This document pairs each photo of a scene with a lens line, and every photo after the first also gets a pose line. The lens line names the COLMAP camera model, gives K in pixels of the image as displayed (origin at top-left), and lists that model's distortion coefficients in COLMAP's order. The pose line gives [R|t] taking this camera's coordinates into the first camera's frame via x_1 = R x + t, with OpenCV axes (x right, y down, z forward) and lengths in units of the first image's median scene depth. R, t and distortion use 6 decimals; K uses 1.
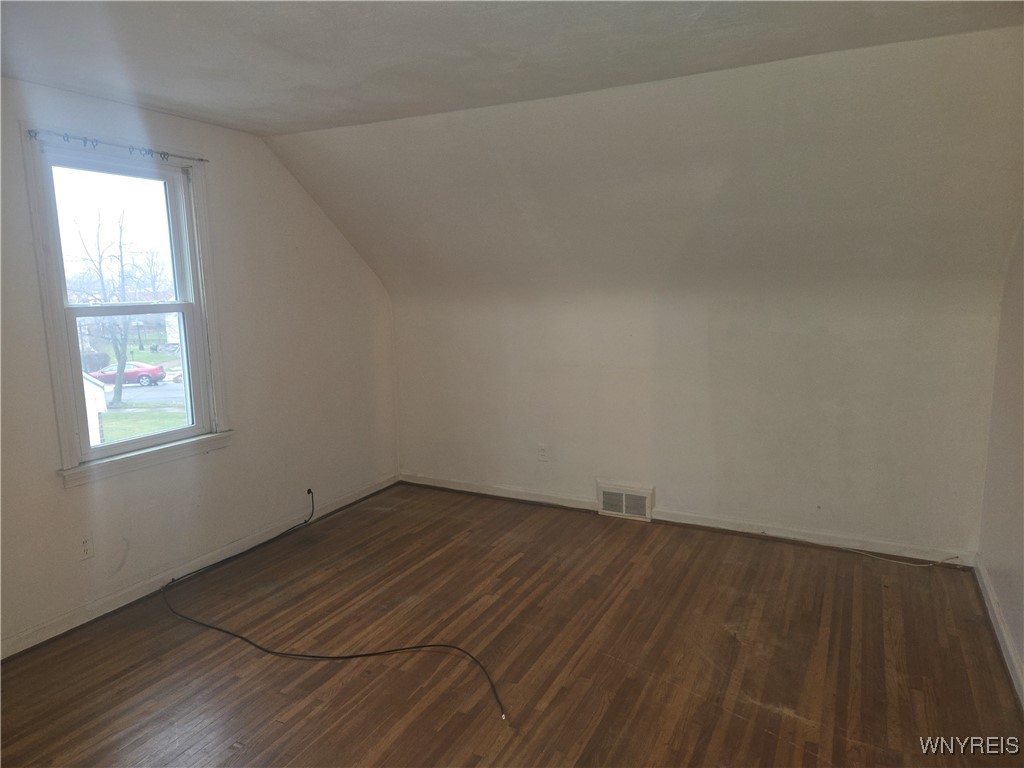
lens RADIAL K [[682.0, 0, 509.1], [0, 682.0, 385.7], [0, 0, 1]] dist [0.087860, -0.080689]
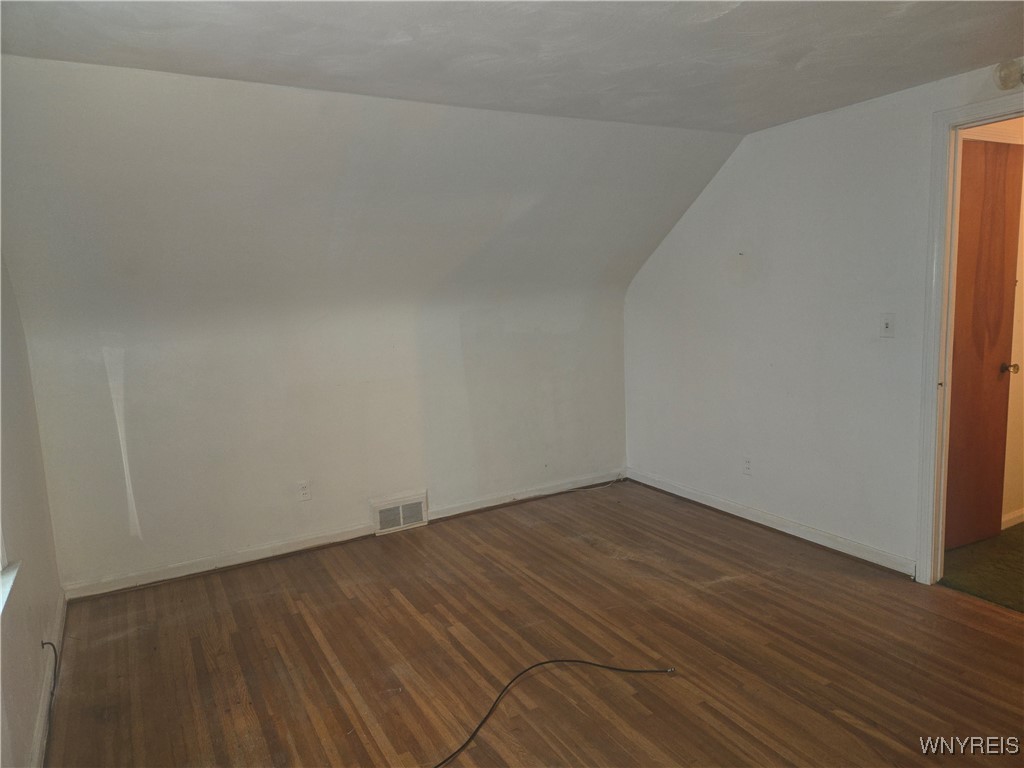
lens RADIAL K [[678.1, 0, 509.2], [0, 678.1, 378.8], [0, 0, 1]] dist [0.094660, -0.082848]
pose [[0.545315, -0.113894, 0.830458, -0.703636], [0.158830, 0.986818, 0.031043, -0.038499], [-0.823046, 0.114973, 0.556216, 0.382577]]
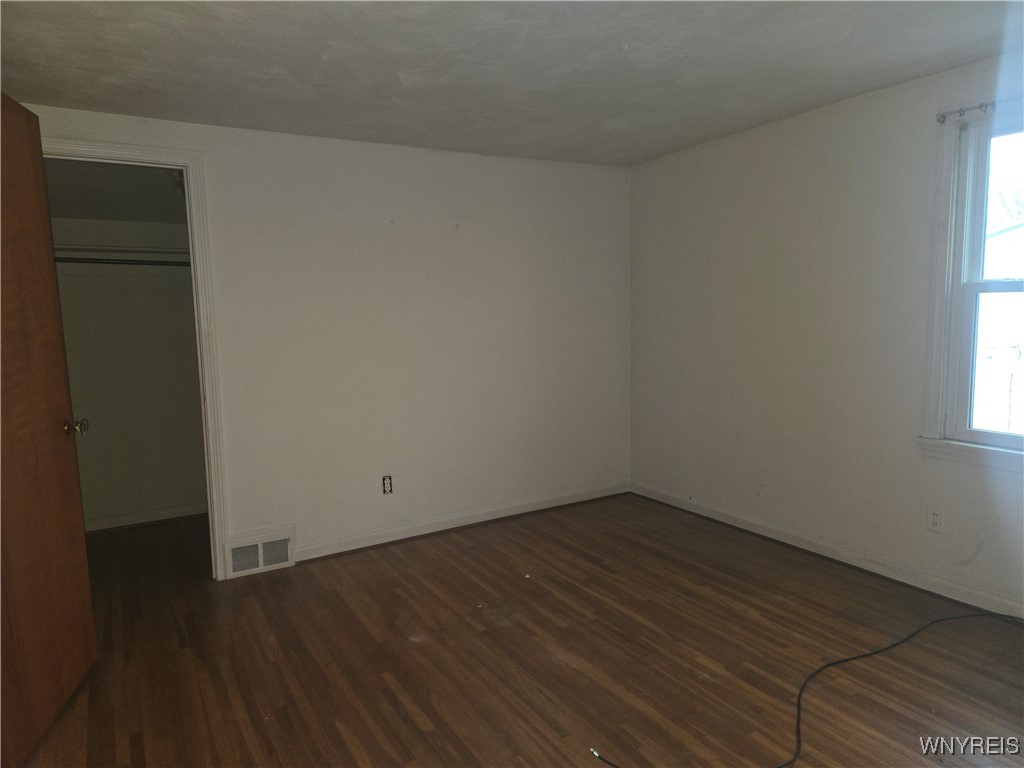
lens RADIAL K [[678.1, 0, 509.2], [0, 678.1, 378.8], [0, 0, 1]] dist [0.094660, -0.082848]
pose [[-0.532601, 0.120431, -0.837754, 0.506244], [-0.094746, 0.975119, 0.200413, -0.104452], [0.841046, 0.186114, -0.507940, 0.883215]]
